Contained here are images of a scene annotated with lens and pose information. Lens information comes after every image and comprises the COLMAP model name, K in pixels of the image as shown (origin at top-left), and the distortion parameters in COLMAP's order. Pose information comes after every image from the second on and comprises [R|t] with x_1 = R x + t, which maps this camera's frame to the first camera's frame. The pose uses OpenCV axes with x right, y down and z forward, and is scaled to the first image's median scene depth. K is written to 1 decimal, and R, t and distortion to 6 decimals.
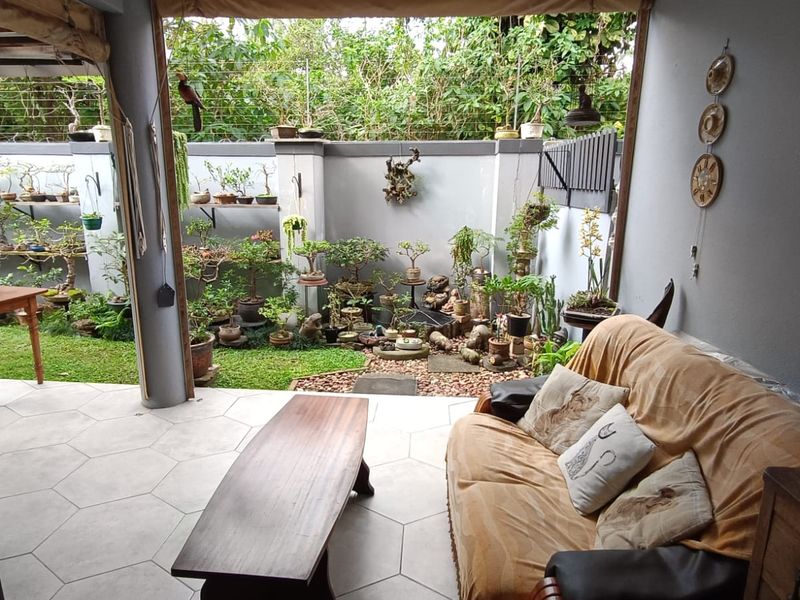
lens RADIAL K [[498.2, 0, 400.0], [0, 498.2, 300.0], [0, 0, 1]] dist [0.005260, 0.001713]
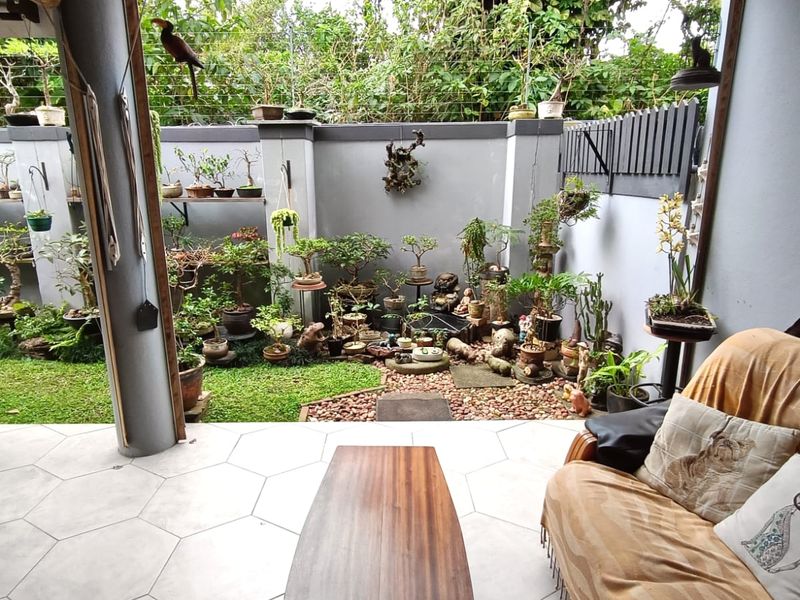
lens RADIAL K [[494.1, 0, 395.9], [0, 494.1, 298.4], [0, 0, 1]] dist [0.017193, -0.013685]
pose [[0.996744, -0.032458, 0.073810, -0.089046], [0.031259, 0.999361, 0.017347, -0.024486], [-0.074326, -0.014983, 0.997121, 0.126664]]
